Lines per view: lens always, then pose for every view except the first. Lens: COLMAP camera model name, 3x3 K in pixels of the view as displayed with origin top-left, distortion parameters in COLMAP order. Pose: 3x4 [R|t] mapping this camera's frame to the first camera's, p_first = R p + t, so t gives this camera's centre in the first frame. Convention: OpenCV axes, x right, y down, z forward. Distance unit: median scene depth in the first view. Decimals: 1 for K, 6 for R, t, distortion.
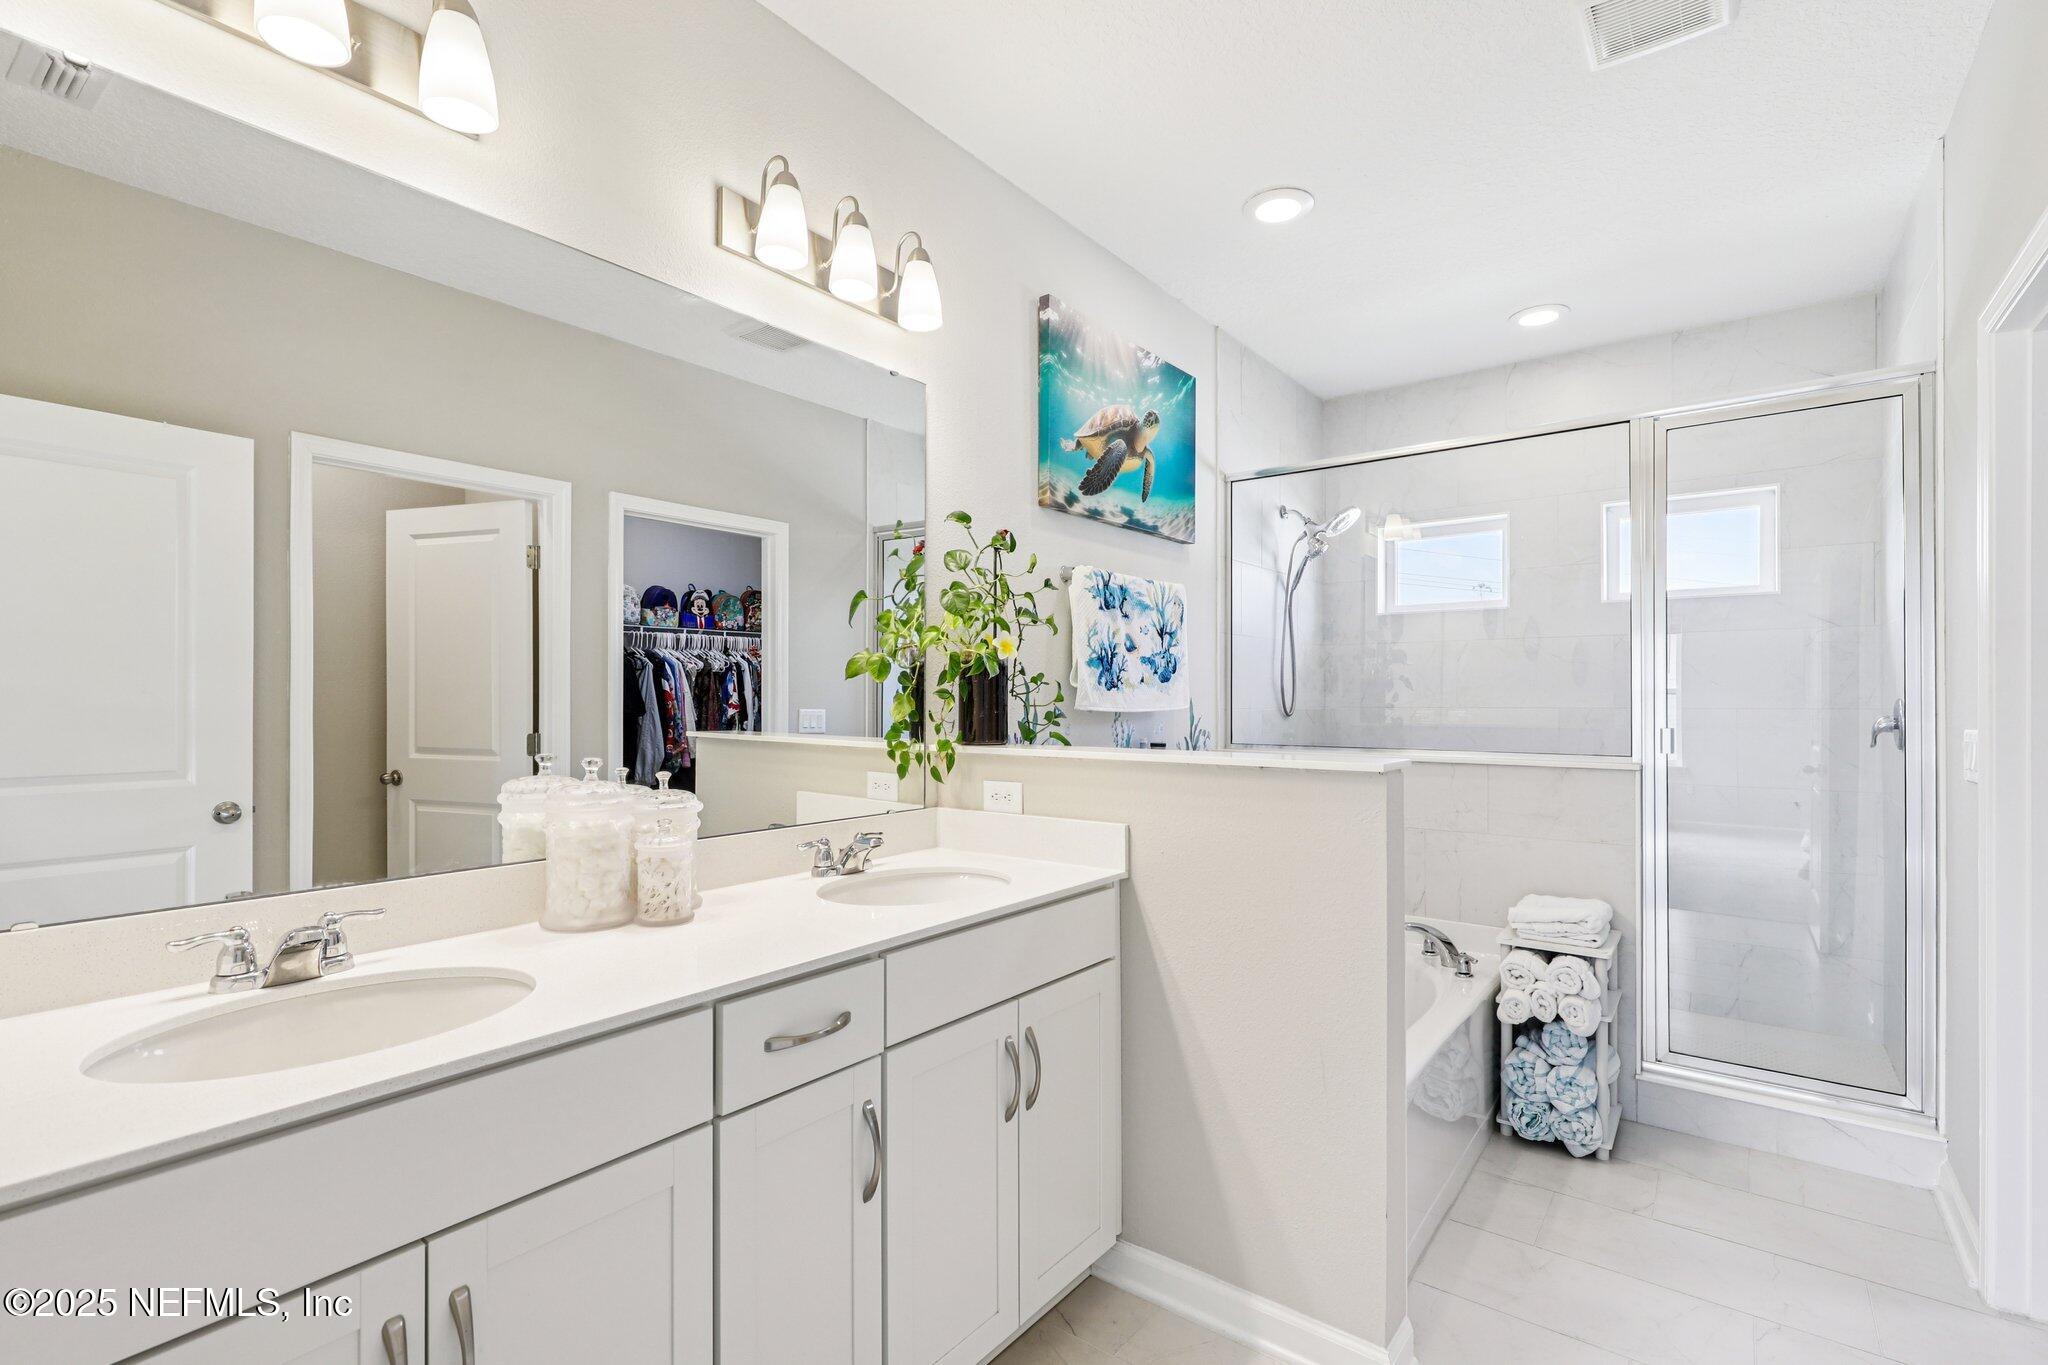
lens RADIAL K [[925.7, 0, 1013.0], [0, 925.7, 693.1], [0, 0, 1]] dist [0.001115, -0.001067]
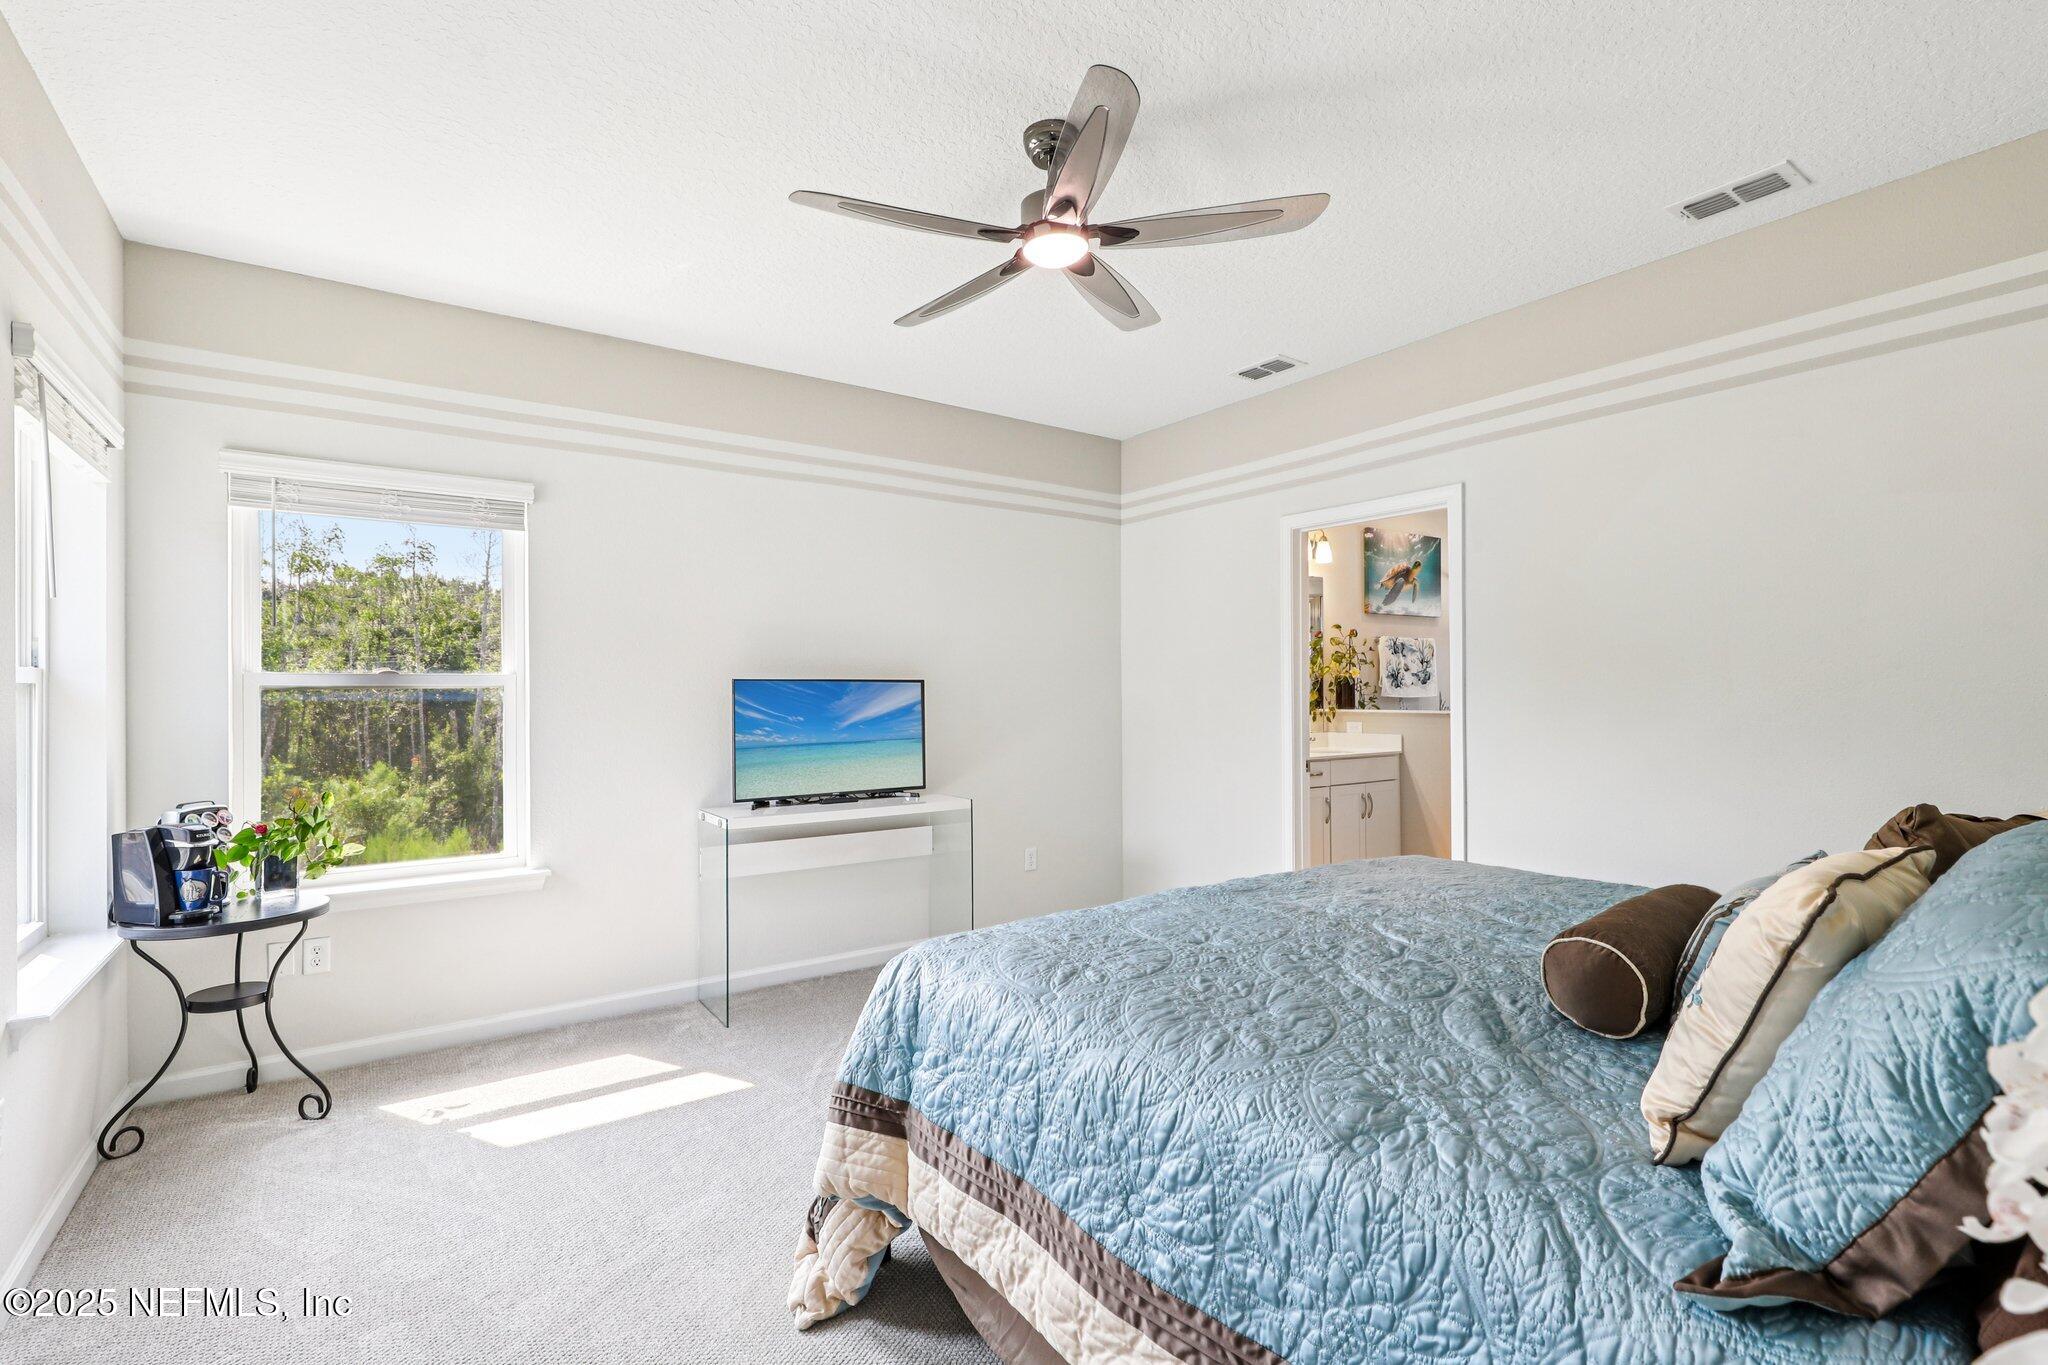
lens RADIAL K [[925.7, 0, 1023.5], [0, 925.7, 687.3], [0, 0, 1]] dist [0.001115, -0.001067]
pose [[0.957755, -0.007318, -0.287493, -0.142557], [0.007423, 0.999972, -0.000725, -0.011455], [0.287491, -0.001439, 0.957782, -1.702696]]
